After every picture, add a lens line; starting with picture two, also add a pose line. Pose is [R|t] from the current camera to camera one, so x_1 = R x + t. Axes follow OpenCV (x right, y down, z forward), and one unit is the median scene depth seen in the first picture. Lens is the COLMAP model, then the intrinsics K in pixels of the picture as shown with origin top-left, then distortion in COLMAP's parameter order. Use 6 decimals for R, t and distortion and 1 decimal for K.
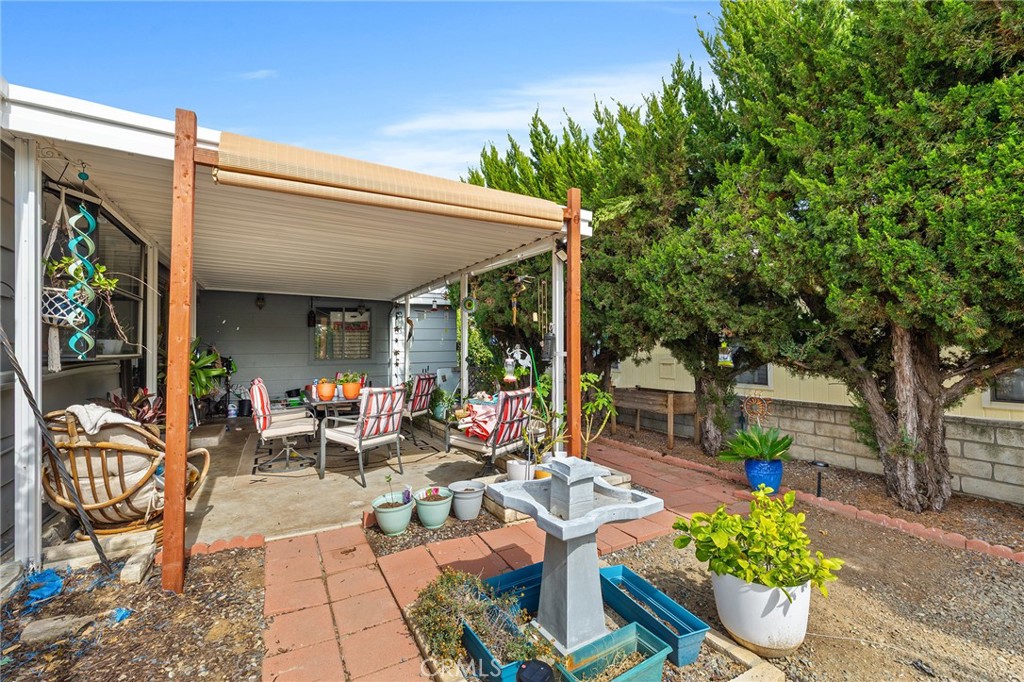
lens RADIAL K [[435.1, 0, 512.2], [0, 435.1, 336.3], [0, 0, 1]] dist [0.001263, 0.000623]
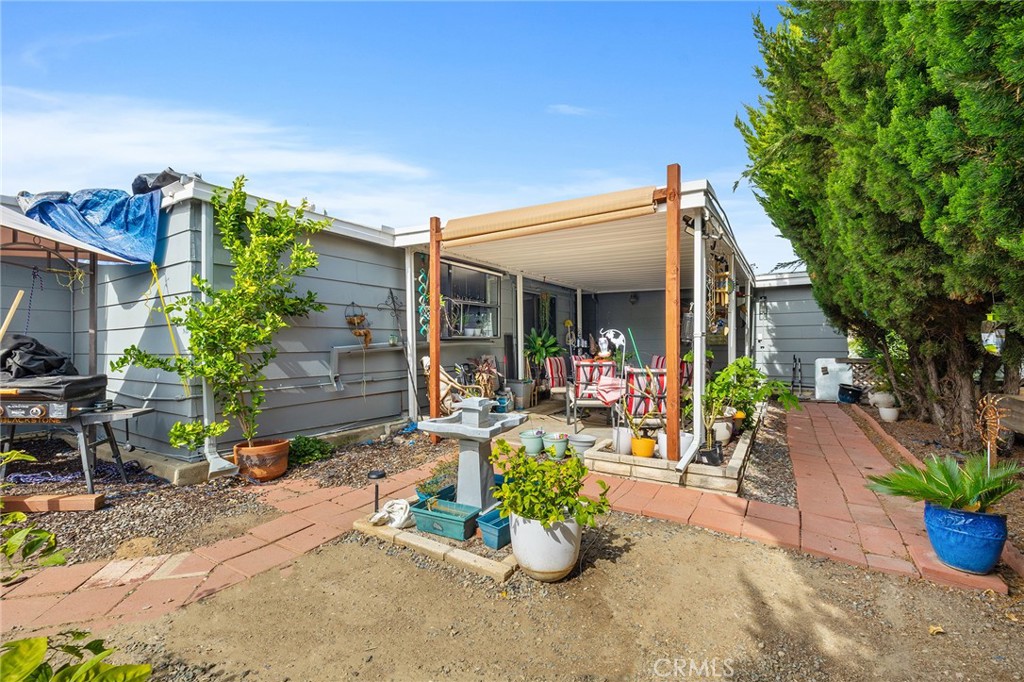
lens RADIAL K [[435.1, 0, 518.8], [0, 435.1, 344.0], [0, 0, 1]] dist [0.001263, 0.000623]
pose [[0.493031, 0.009821, -0.869956, 0.897101], [0.023822, 0.999409, 0.024784, 0.033267], [0.869685, -0.032943, 0.492506, 0.219007]]
